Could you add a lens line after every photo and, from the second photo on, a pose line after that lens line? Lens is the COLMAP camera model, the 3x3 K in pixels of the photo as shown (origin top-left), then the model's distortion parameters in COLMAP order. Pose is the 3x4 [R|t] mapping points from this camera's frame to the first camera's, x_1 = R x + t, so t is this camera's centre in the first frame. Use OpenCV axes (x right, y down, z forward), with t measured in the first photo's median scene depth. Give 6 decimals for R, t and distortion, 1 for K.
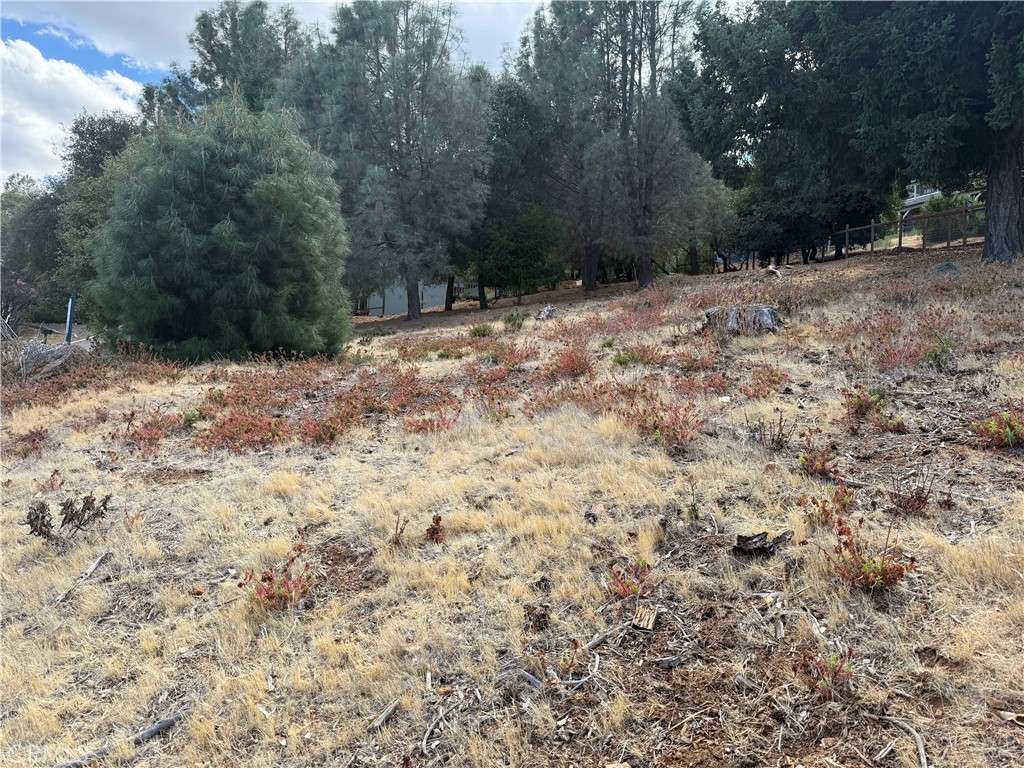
lens RADIAL K [[711.7, 0, 505.1], [0, 711.7, 395.8], [0, 0, 1]] dist [0.021314, -0.050960]
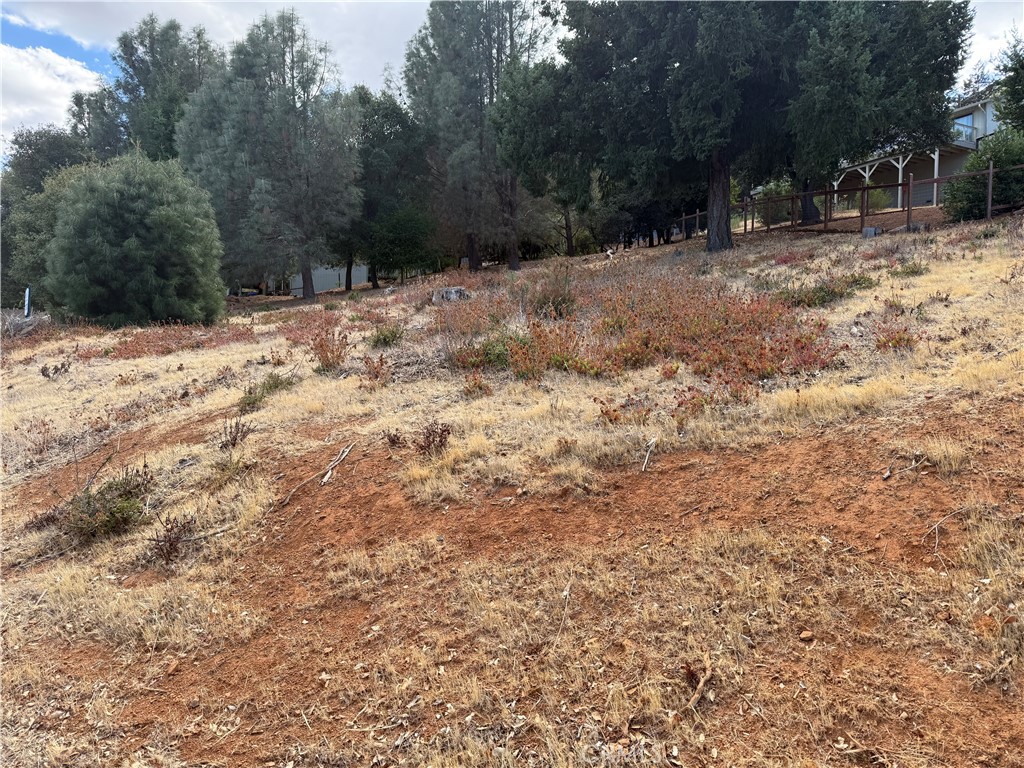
lens RADIAL K [[715.6, 0, 521.6], [0, 715.6, 400.4], [0, 0, 1]] dist [0.003284, -0.032466]
pose [[0.996605, -0.029576, 0.076836, 0.310778], [0.026545, 0.998840, 0.040167, 0.067623], [-0.077935, -0.037991, 0.996234, -0.605183]]
